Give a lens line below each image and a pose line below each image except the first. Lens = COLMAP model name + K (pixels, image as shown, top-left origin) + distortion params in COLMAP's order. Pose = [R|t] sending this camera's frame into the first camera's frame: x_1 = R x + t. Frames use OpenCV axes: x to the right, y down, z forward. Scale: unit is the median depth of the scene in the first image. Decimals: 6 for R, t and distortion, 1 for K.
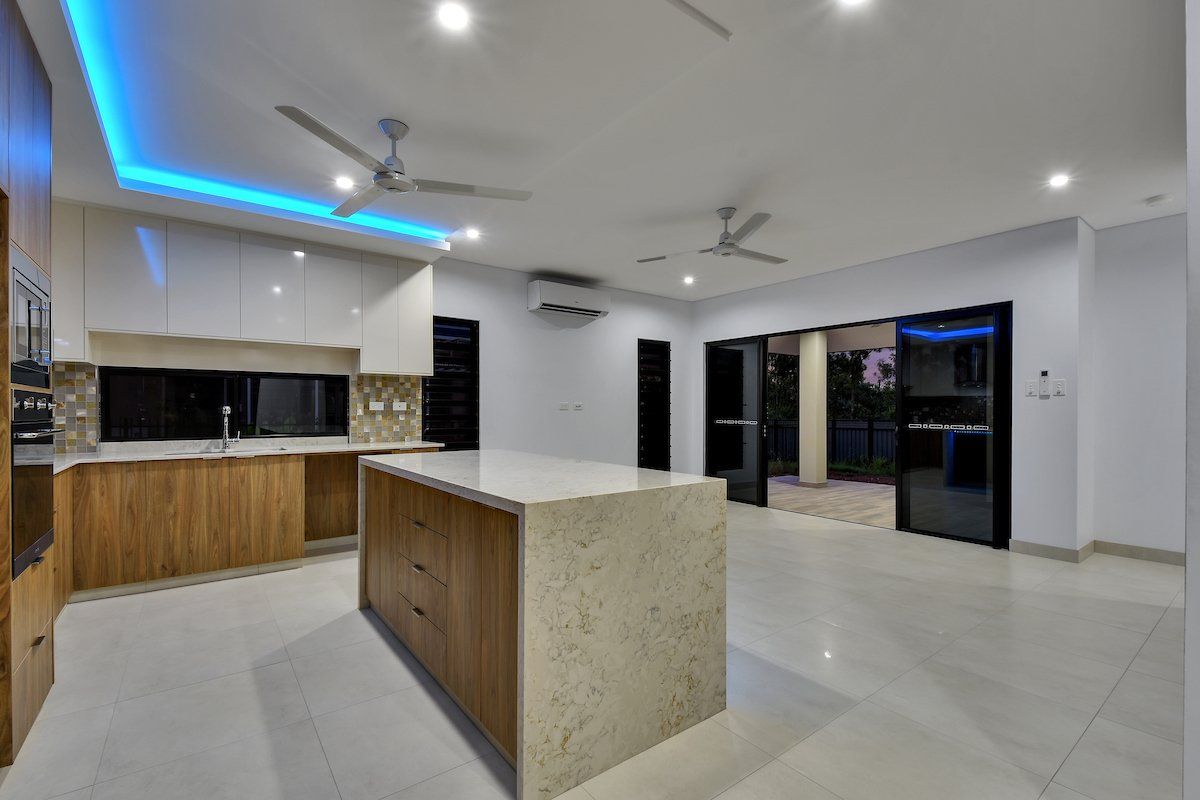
lens RADIAL K [[531.4, 0, 618.8], [0, 531.4, 414.2], [0, 0, 1]] dist [0.007423, -0.008485]
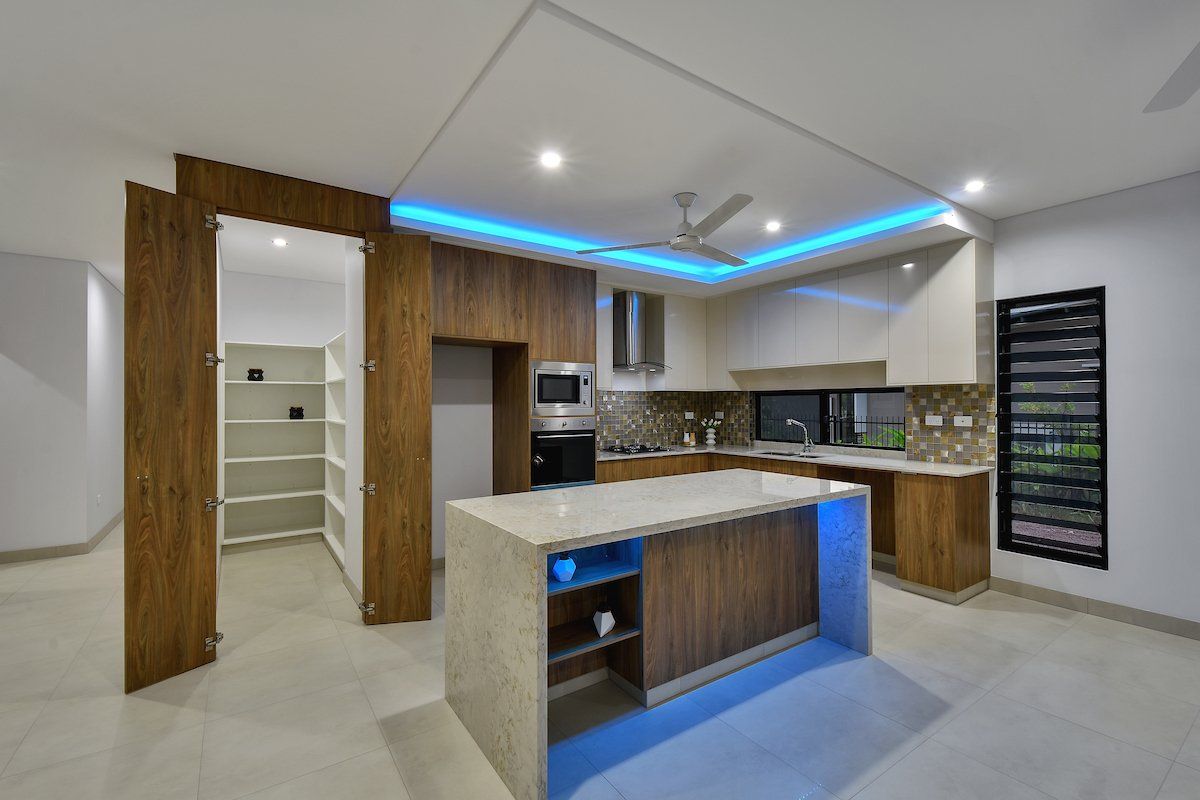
lens RADIAL K [[531.4, 0, 602.8], [0, 531.4, 394.8], [0, 0, 1]] dist [0.007423, -0.008485]
pose [[-0.074753, -0.014472, -0.997097, 0.592182], [-0.003408, 0.999893, -0.014257, -0.055917], [0.997196, 0.002332, -0.074794, 0.680843]]
